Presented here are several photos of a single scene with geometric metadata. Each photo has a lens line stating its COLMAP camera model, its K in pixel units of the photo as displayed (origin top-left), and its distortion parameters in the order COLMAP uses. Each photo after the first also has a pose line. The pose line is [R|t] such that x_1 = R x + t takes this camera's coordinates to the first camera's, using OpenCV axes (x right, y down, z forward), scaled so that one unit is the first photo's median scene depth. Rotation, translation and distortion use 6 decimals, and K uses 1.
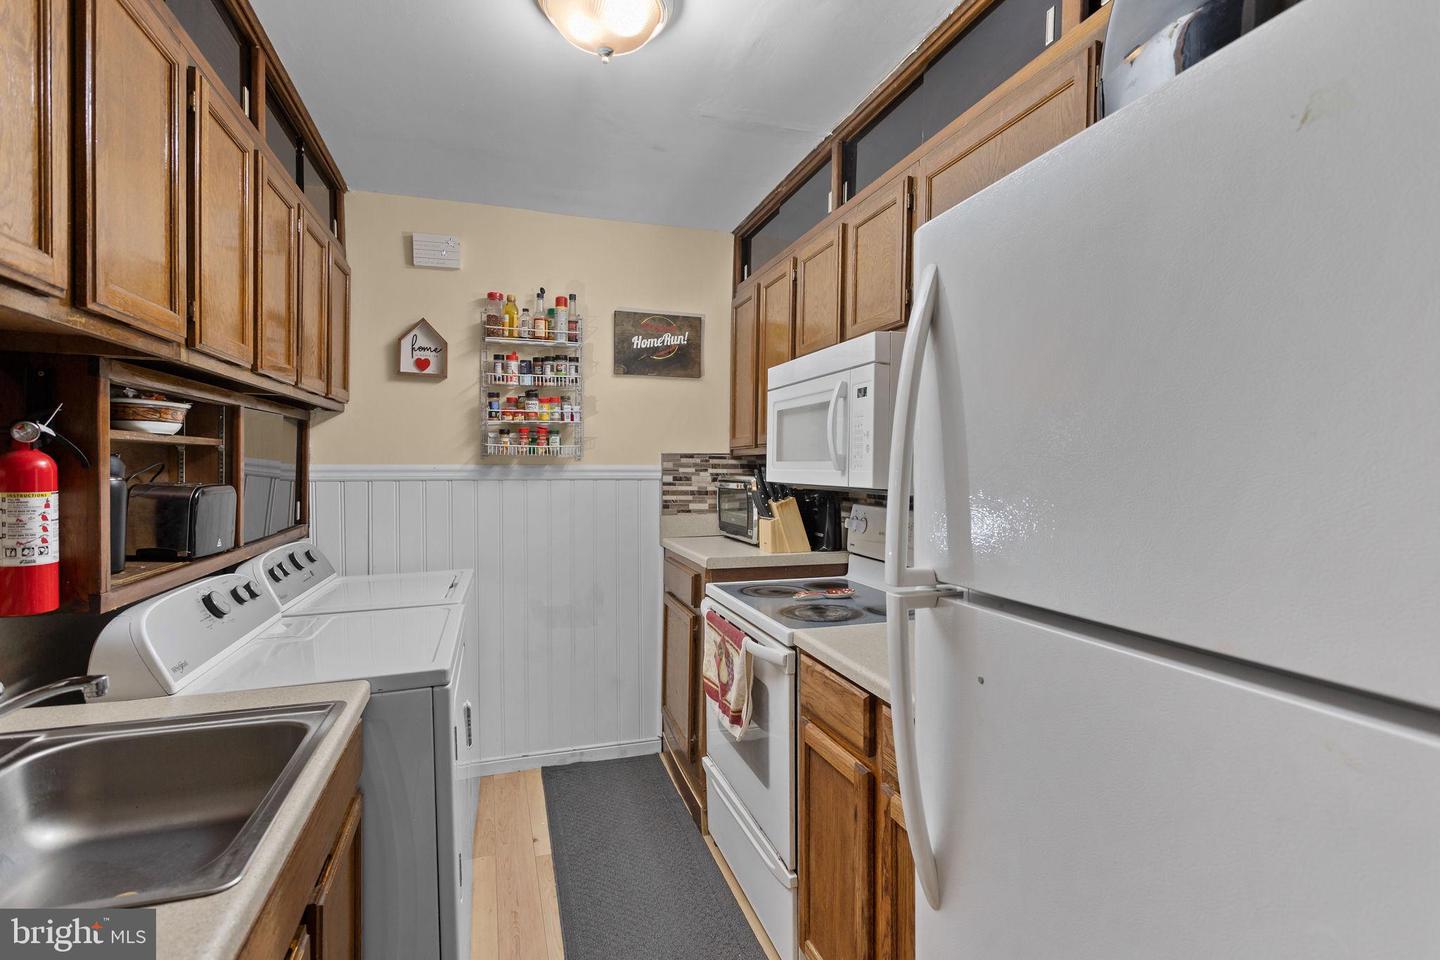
lens RADIAL K [[693.3, 0, 721.1], [0, 693.3, 472.5], [0, 0, 1]] dist [0.000565, 0.000262]
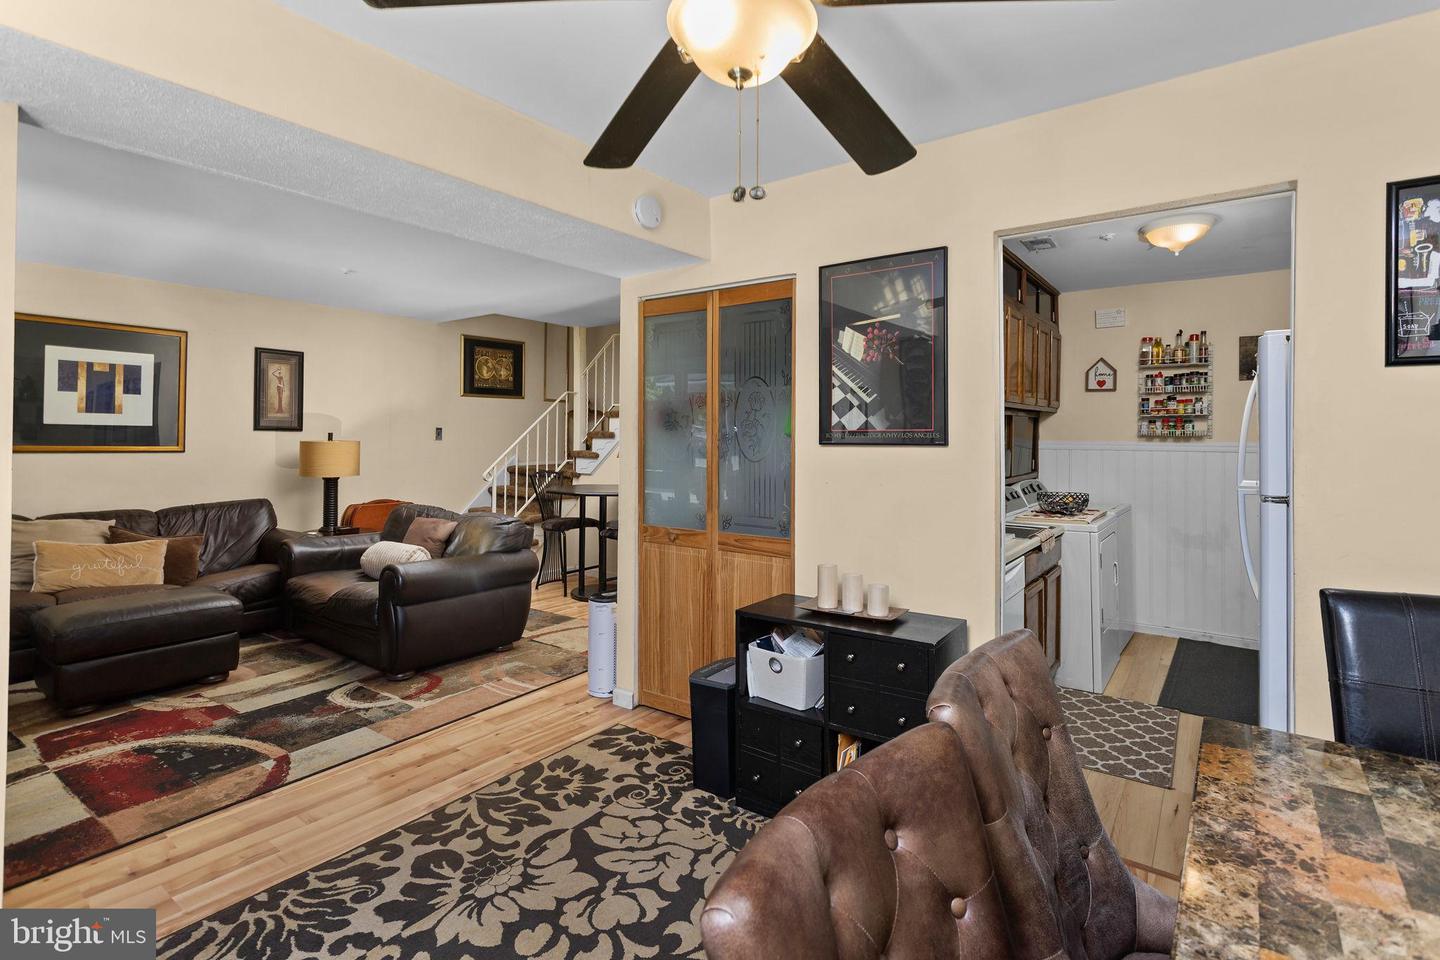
lens RADIAL K [[688.8, 0, 717.4], [0, 688.8, 435.1], [0, 0, 1]] dist [0.000062, 0.000401]
pose [[0.577490, 0.001935, -0.816395, 0.424993], [-0.014373, 0.999866, -0.007797, 0.000706], [0.816271, 0.016237, 0.577441, -0.783370]]
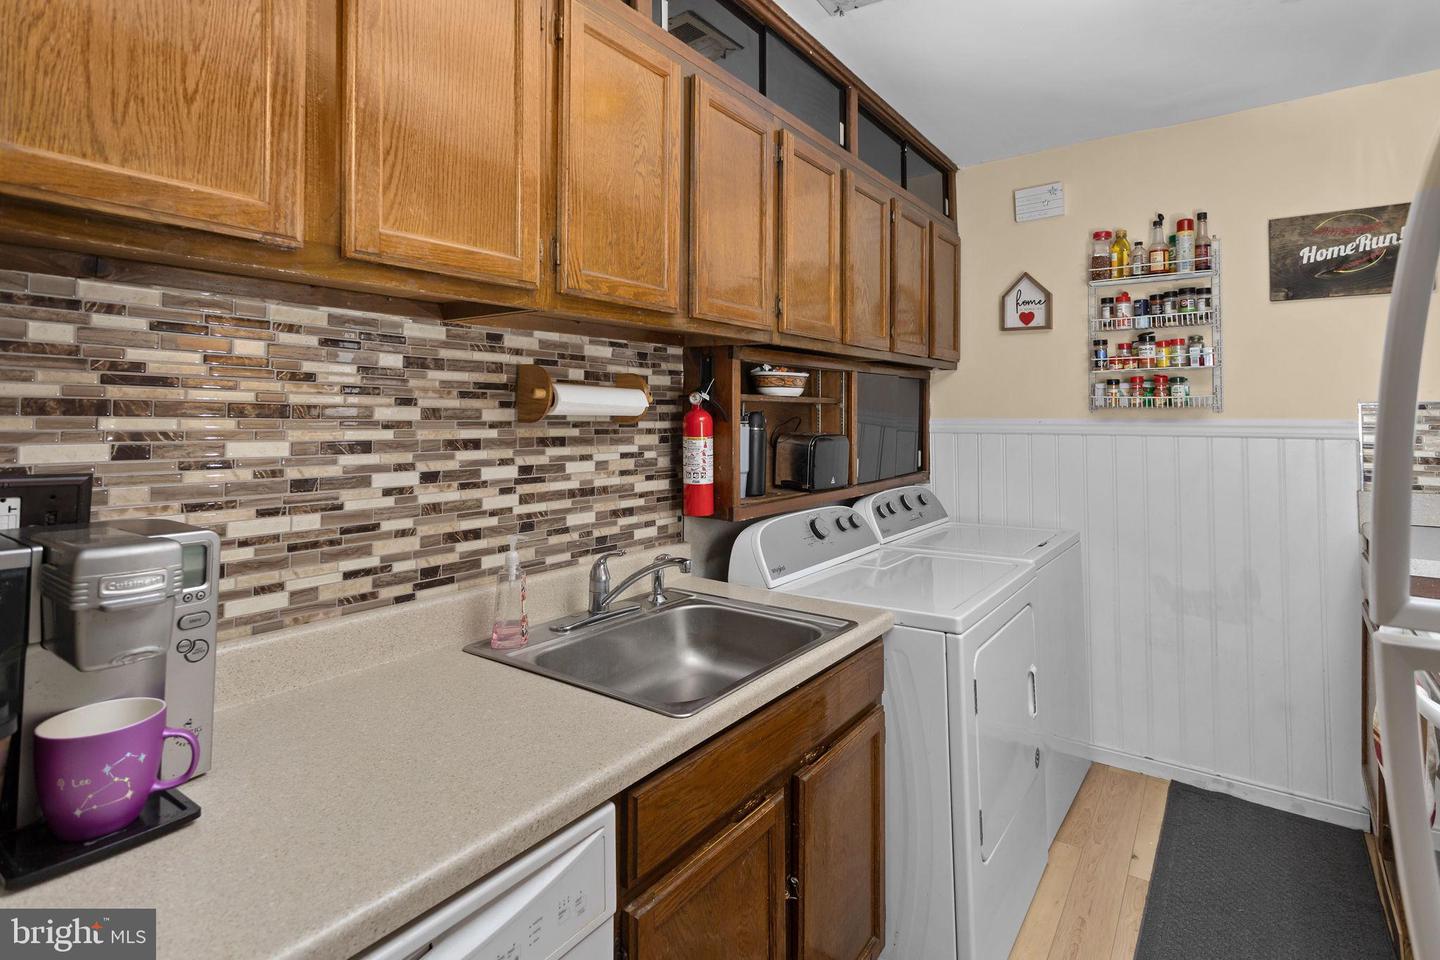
lens RADIAL K [[700.0, 0, 717.7], [0, 700.0, 394.7], [0, 0, 1]] dist [-0.000502, 0.000393]
pose [[0.580720, -0.025588, -0.813701, 0.129404], [-0.009365, 0.999230, -0.038106, -0.002816], [0.814049, 0.029750, 0.580033, 0.052248]]
